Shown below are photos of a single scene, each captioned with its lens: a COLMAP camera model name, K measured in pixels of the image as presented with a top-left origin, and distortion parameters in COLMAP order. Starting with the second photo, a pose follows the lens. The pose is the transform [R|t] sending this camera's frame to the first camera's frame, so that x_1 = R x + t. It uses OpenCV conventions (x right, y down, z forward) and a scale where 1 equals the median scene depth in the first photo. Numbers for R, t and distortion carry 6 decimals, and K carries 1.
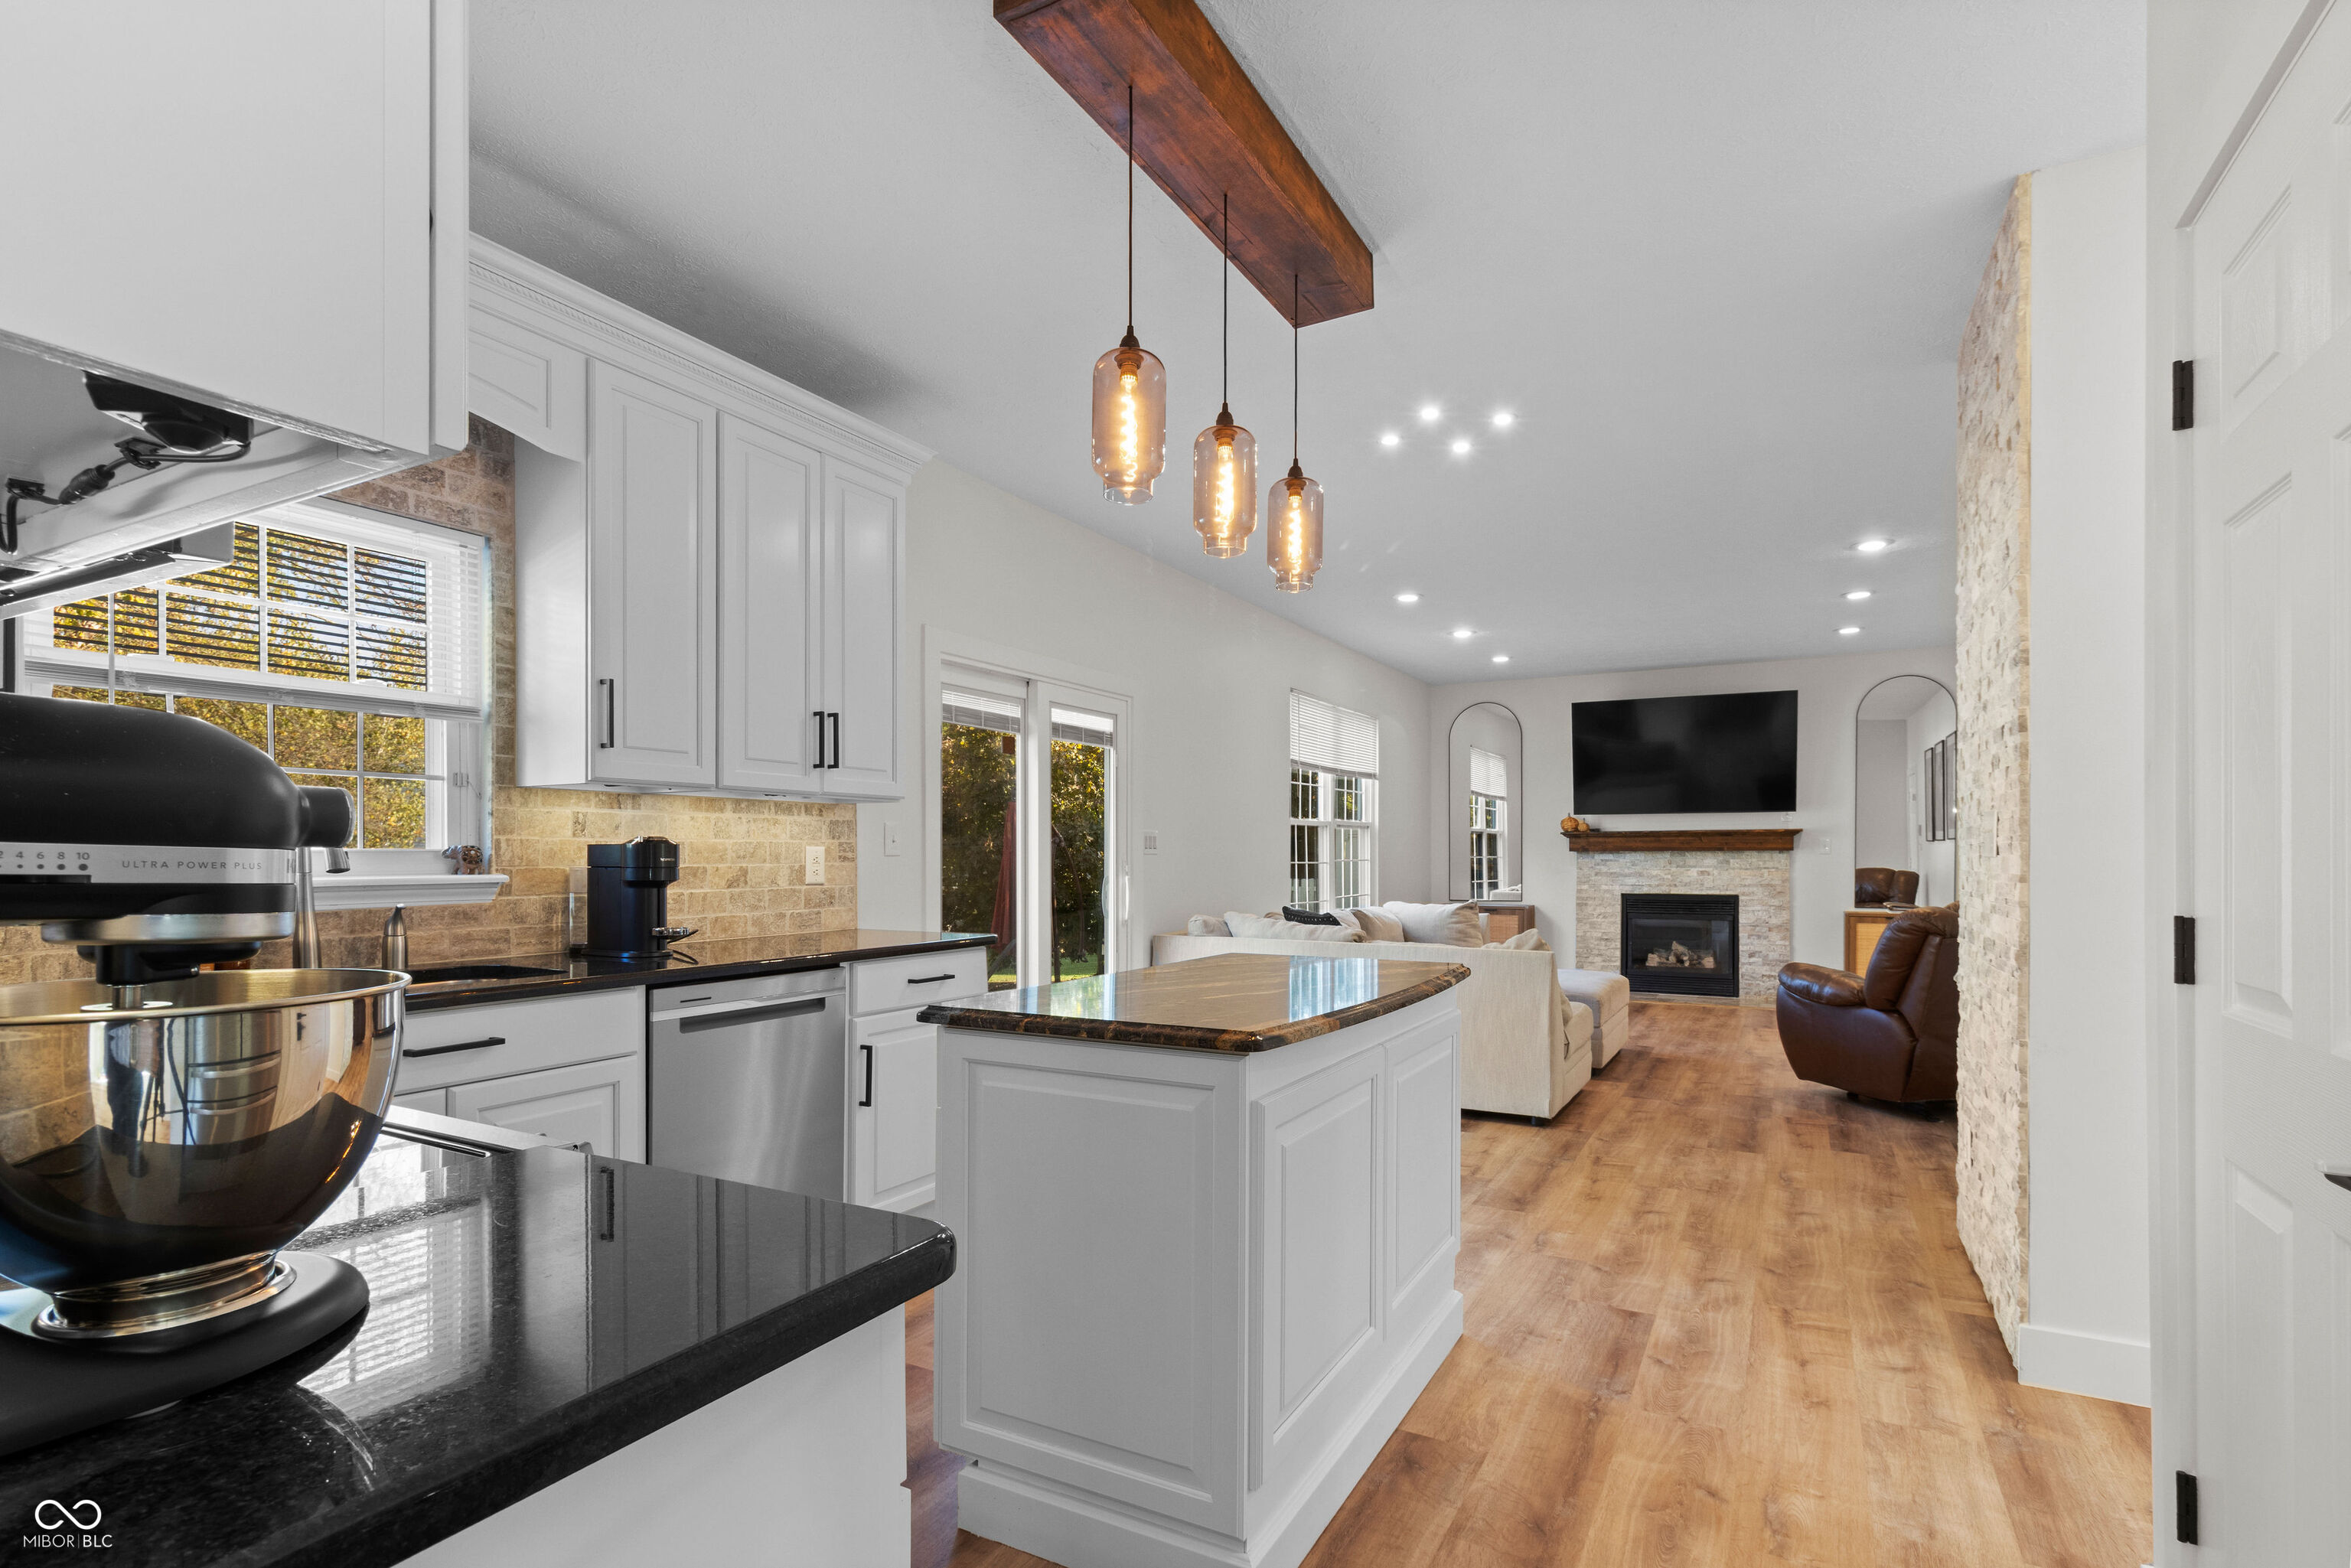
lens RADIAL K [[1116.9, 0, 1178.5], [0, 1116.9, 850.8], [0, 0, 1]] dist [0.001929, -0.002222]
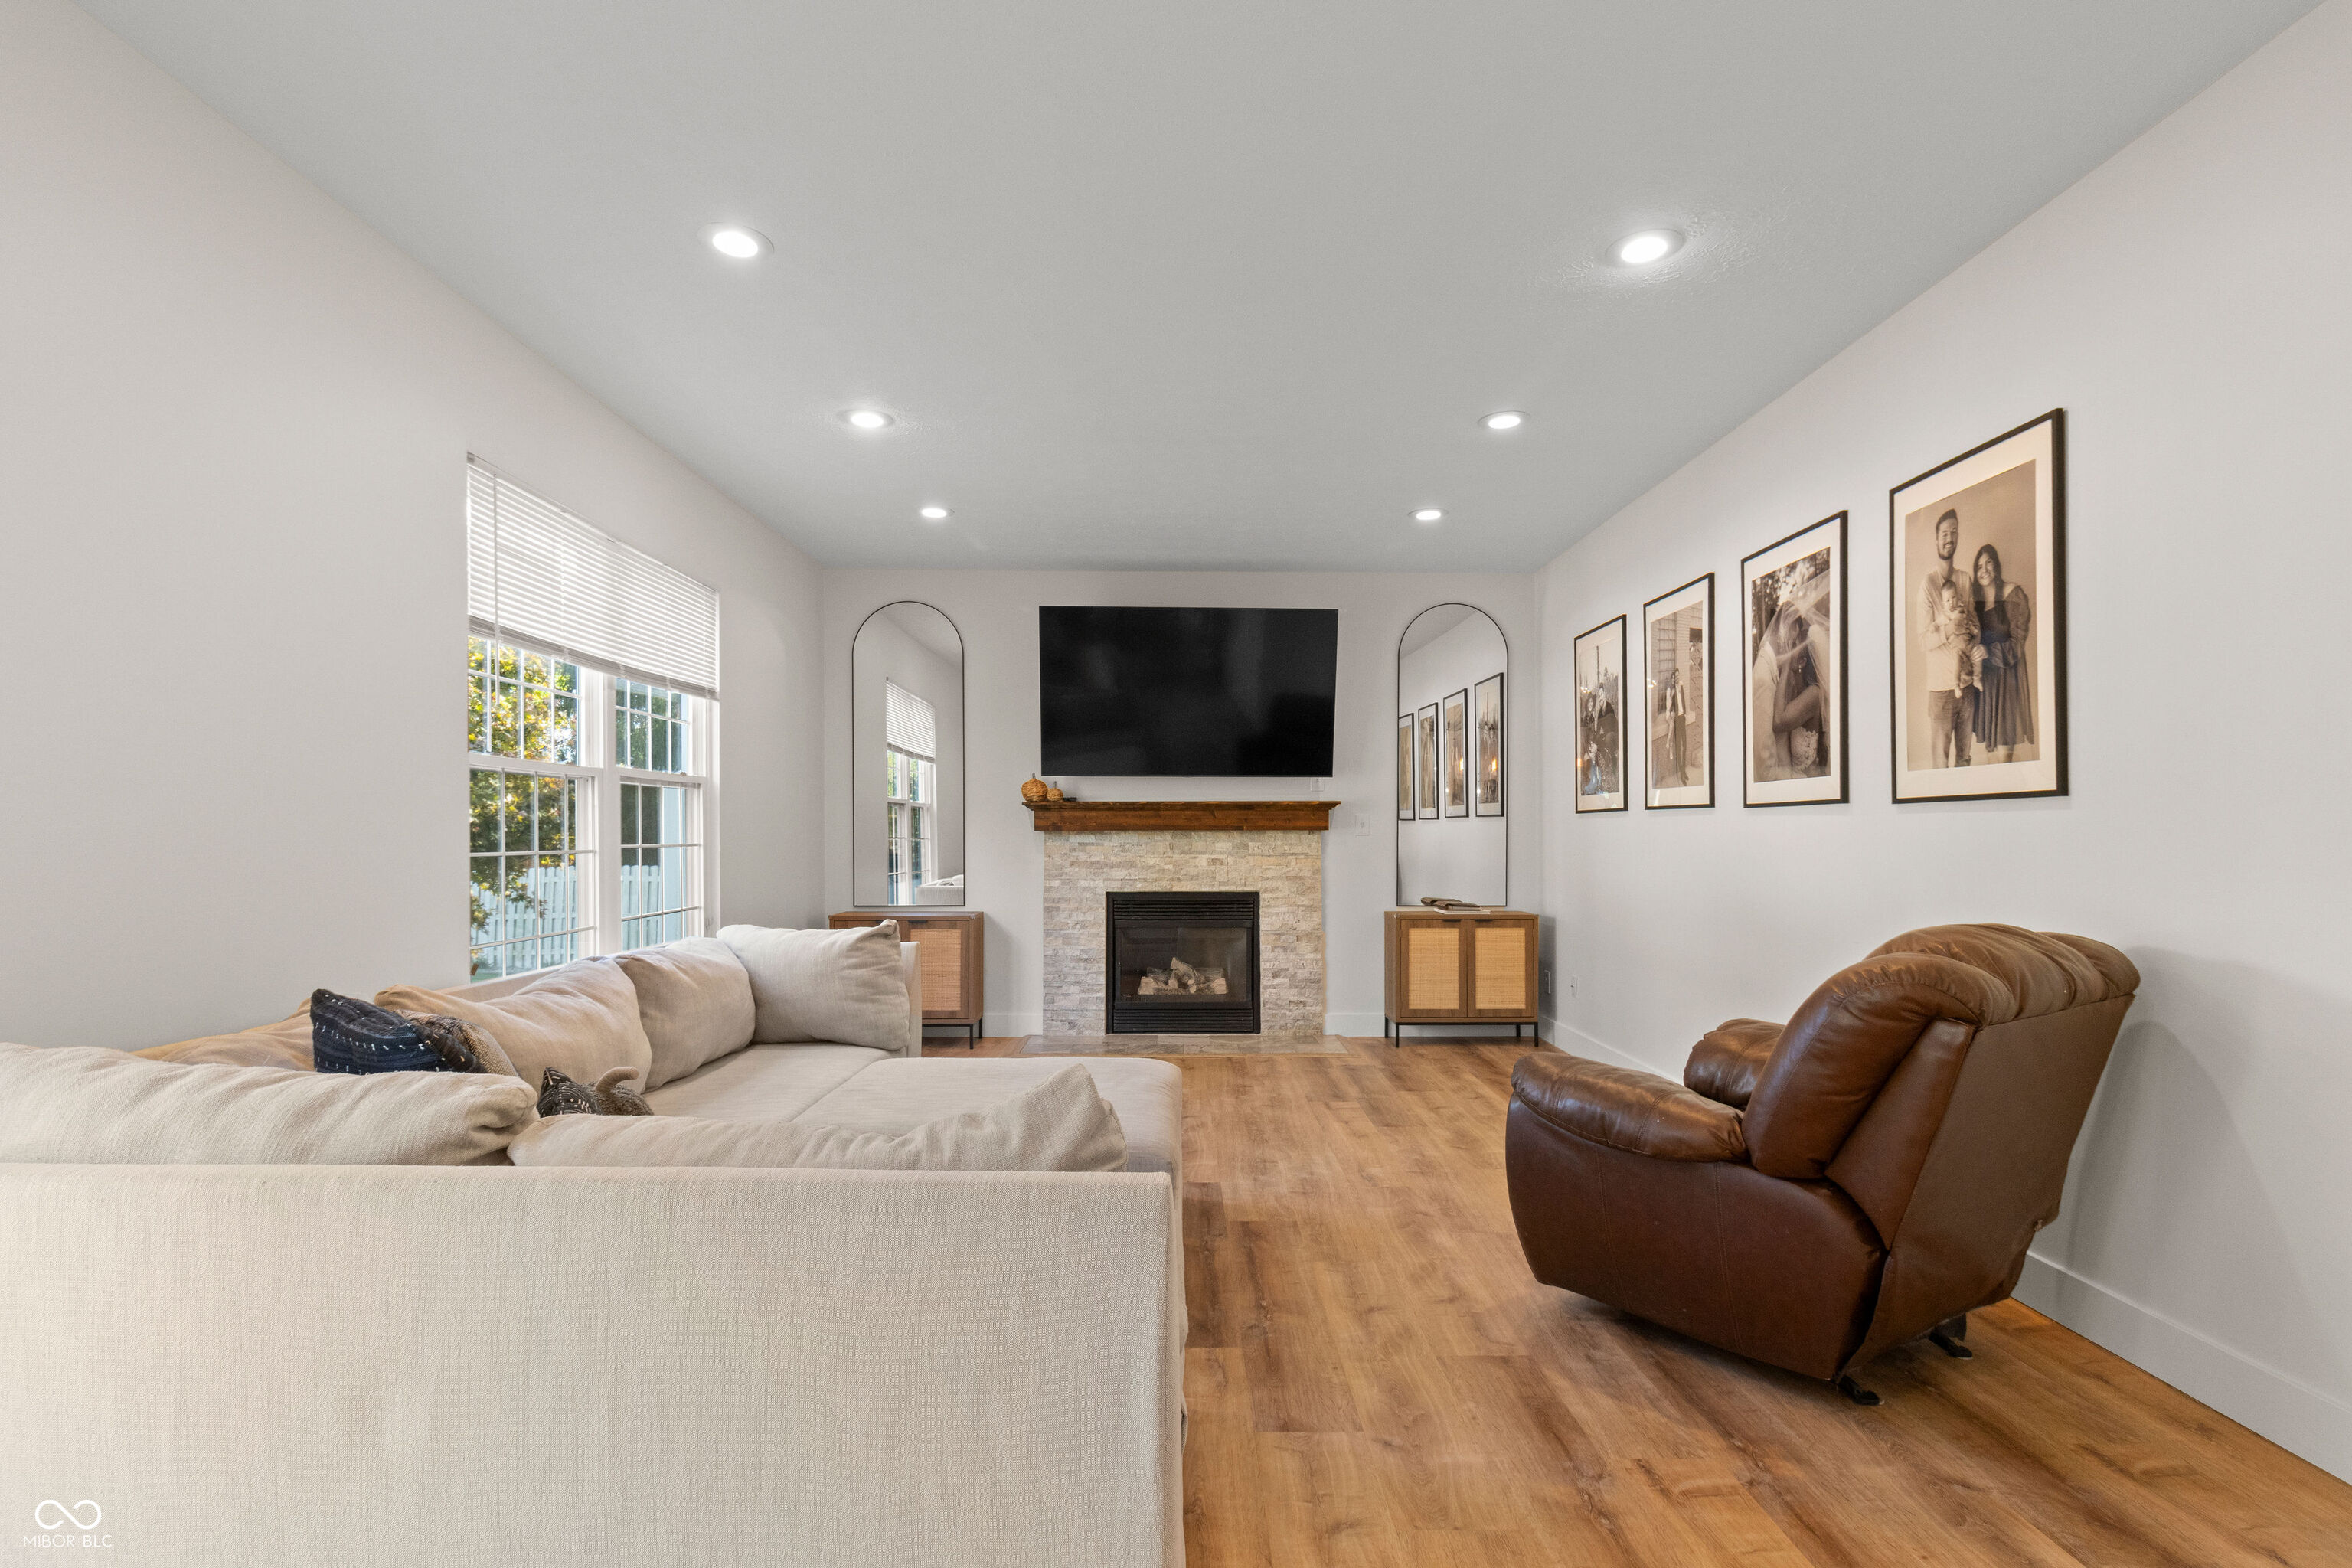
lens RADIAL K [[1117.5, 0, 1179.6], [0, 1117.5, 853.8], [0, 0, 1]] dist [0.001929, -0.002222]
pose [[0.872162, -0.008497, 0.489144, 0.103599], [-0.001328, 0.999804, 0.019736, 0.001033], [-0.489216, -0.017862, 0.871980, 0.393317]]
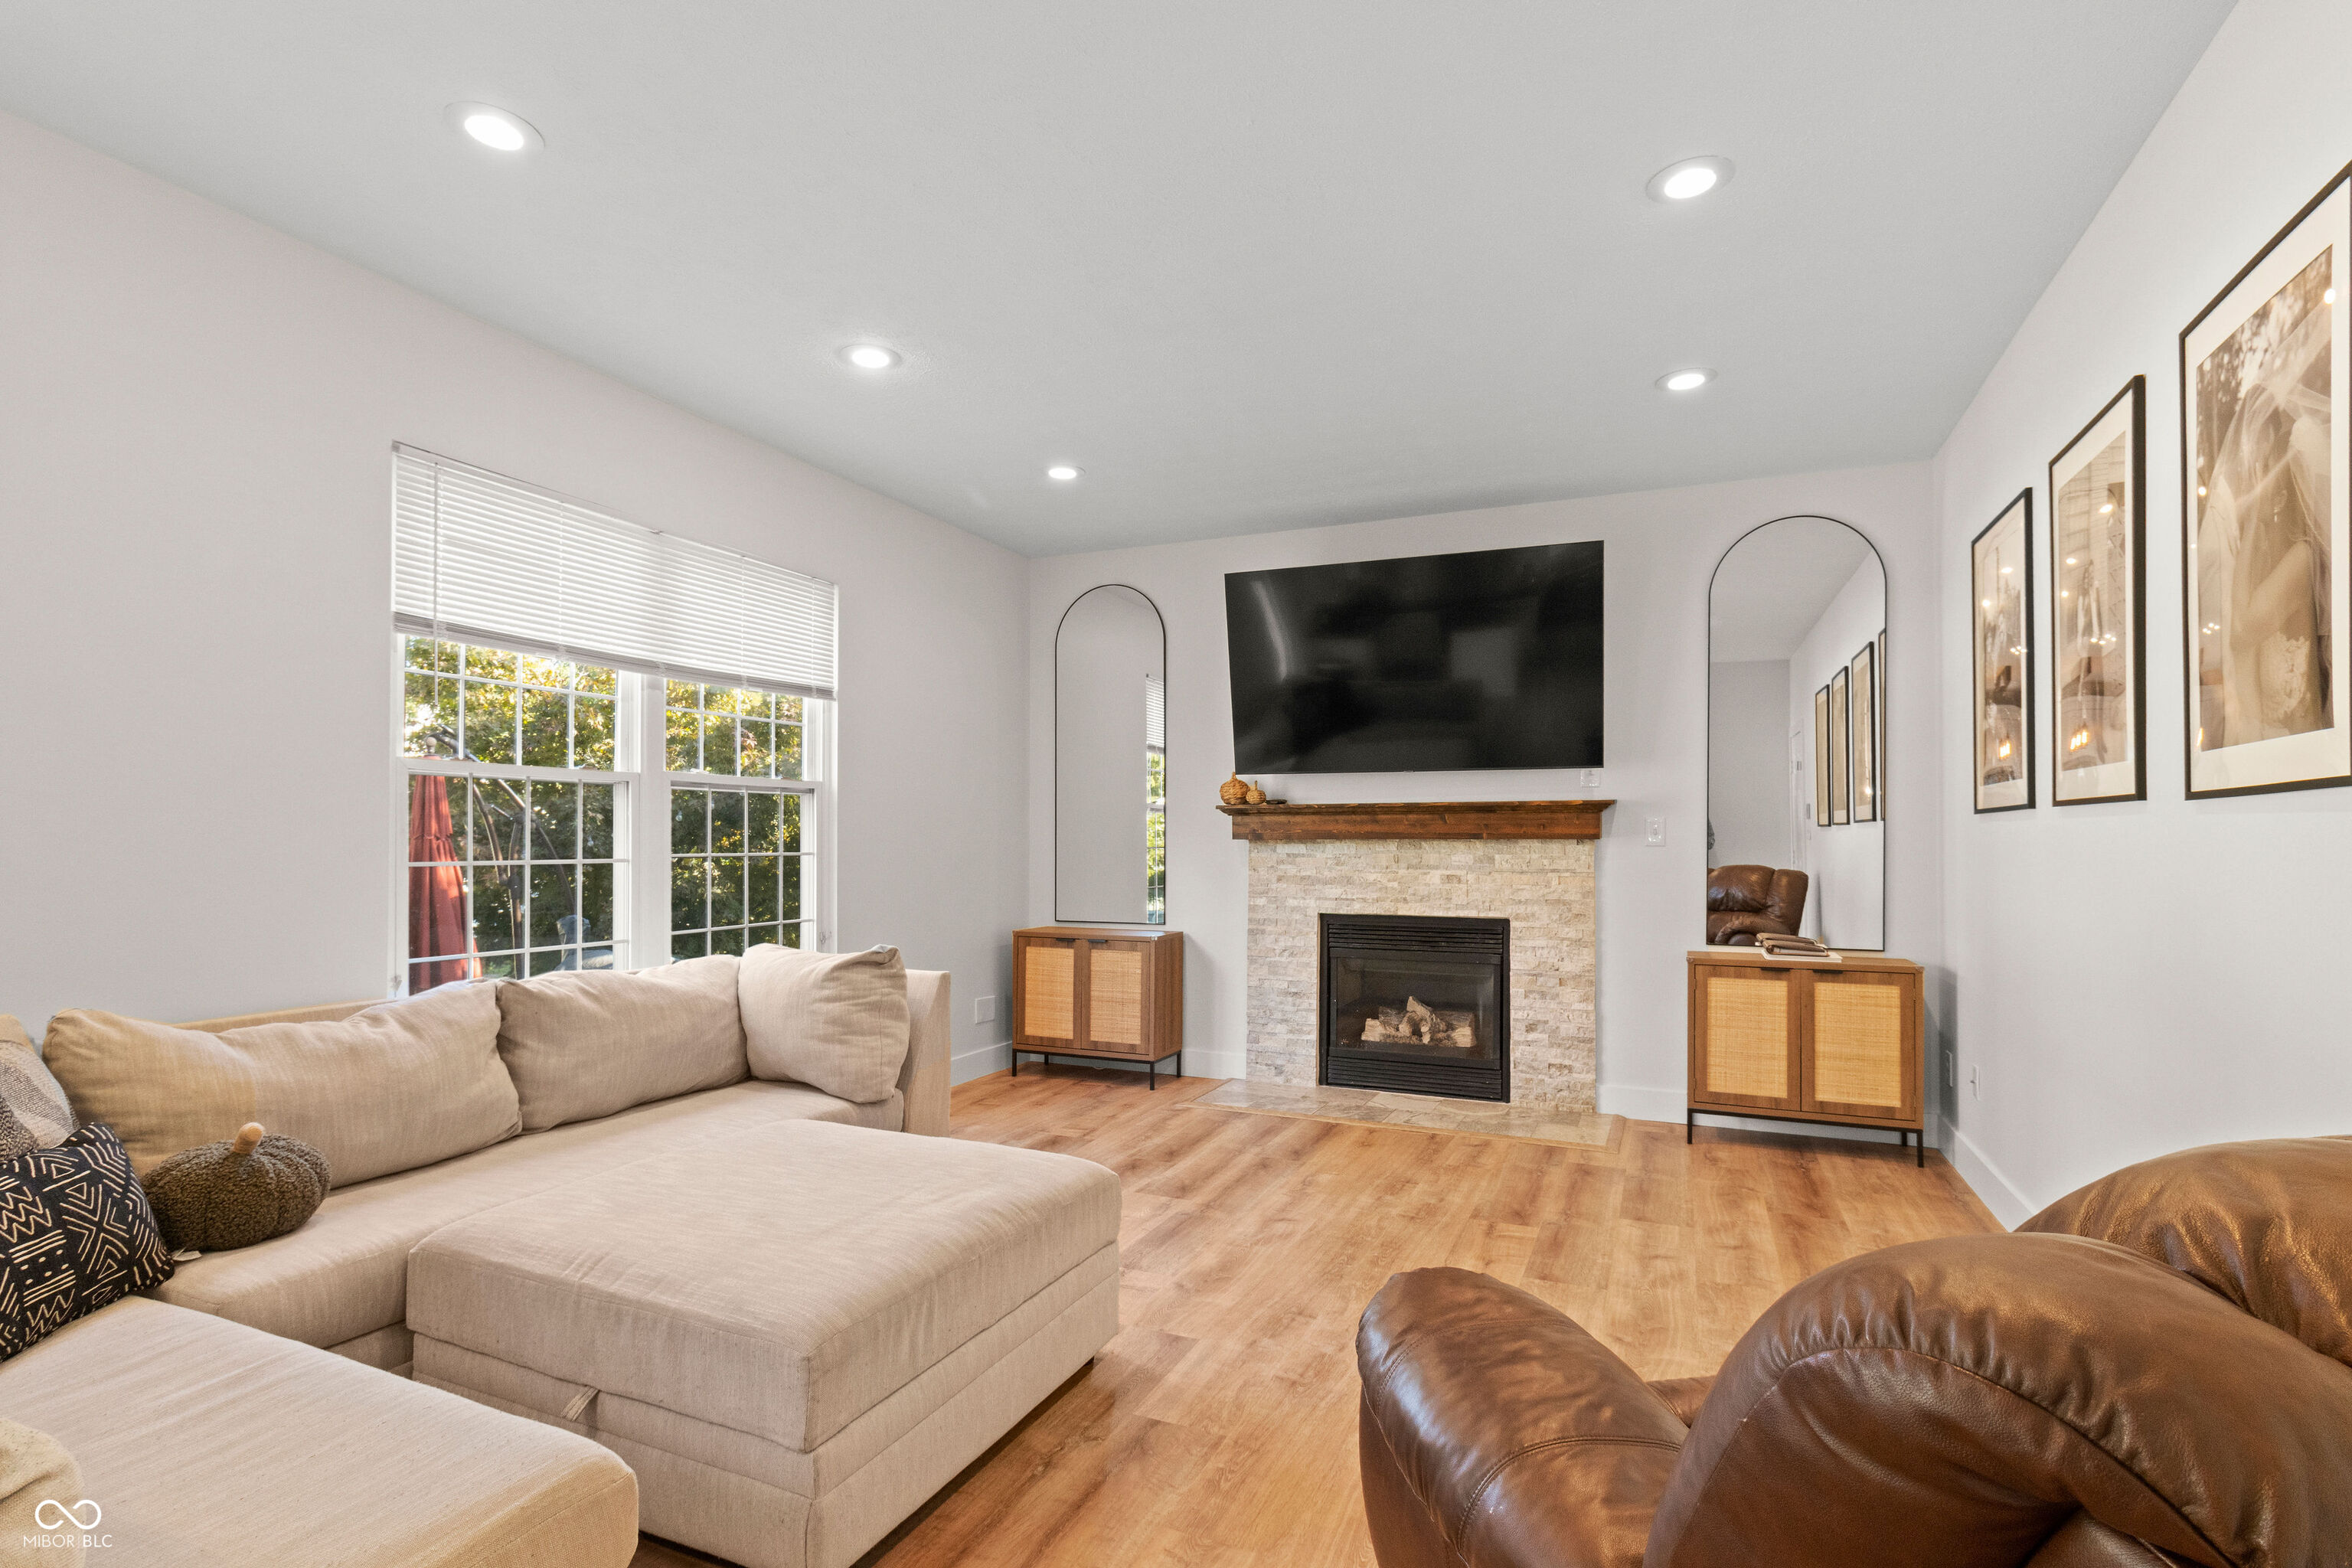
lens RADIAL K [[1117.5, 0, 1174.1], [0, 1117.5, 847.4], [0, 0, 1]] dist [0.001929, -0.002222]
pose [[0.995952, 0.002698, 0.089845, 0.281598], [-0.003381, 0.999967, 0.007443, 0.000398], [-0.089822, -0.007717, 0.995928, 0.455396]]
